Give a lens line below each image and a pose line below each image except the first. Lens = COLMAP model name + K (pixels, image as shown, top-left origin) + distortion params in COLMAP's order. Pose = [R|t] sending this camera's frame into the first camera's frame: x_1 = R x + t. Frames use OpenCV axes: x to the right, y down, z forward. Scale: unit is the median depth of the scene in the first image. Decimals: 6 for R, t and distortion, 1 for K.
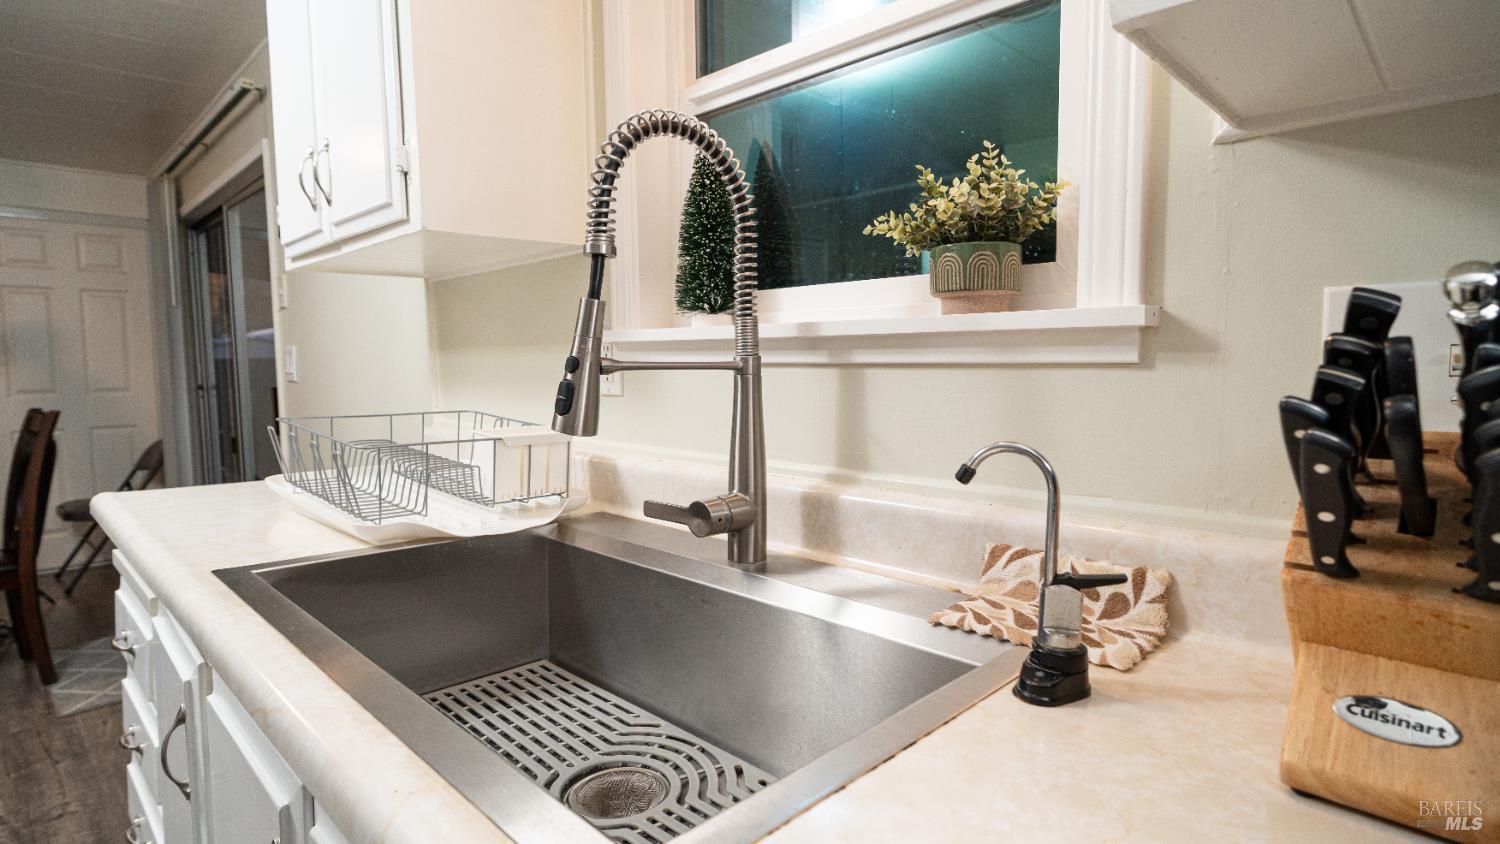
lens RADIAL K [[762.8, 0, 751.3], [0, 762.8, 419.3], [0, 0, 1]] dist [-0.003227, 0.000521]
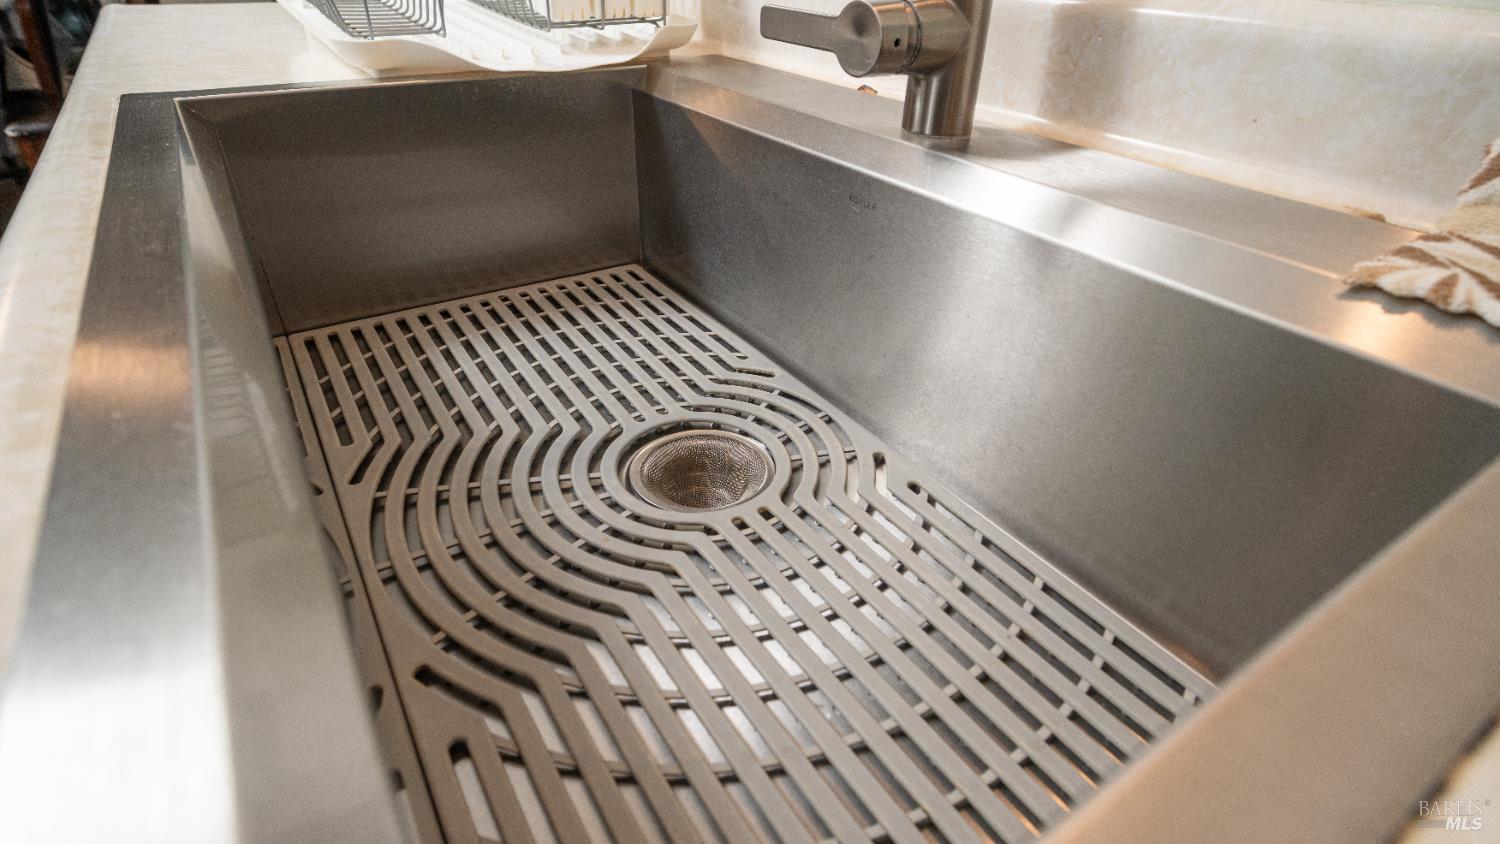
lens RADIAL K [[762.8, 0, 751.3], [0, 762.8, 419.3], [0, 0, 1]] dist [-0.003227, 0.000521]
pose [[0.976208, 0.130180, -0.173409, -0.013388], [-0.029646, 0.872346, 0.487990, 0.099647], [0.214799, -0.471239, 0.855451, 0.389300]]
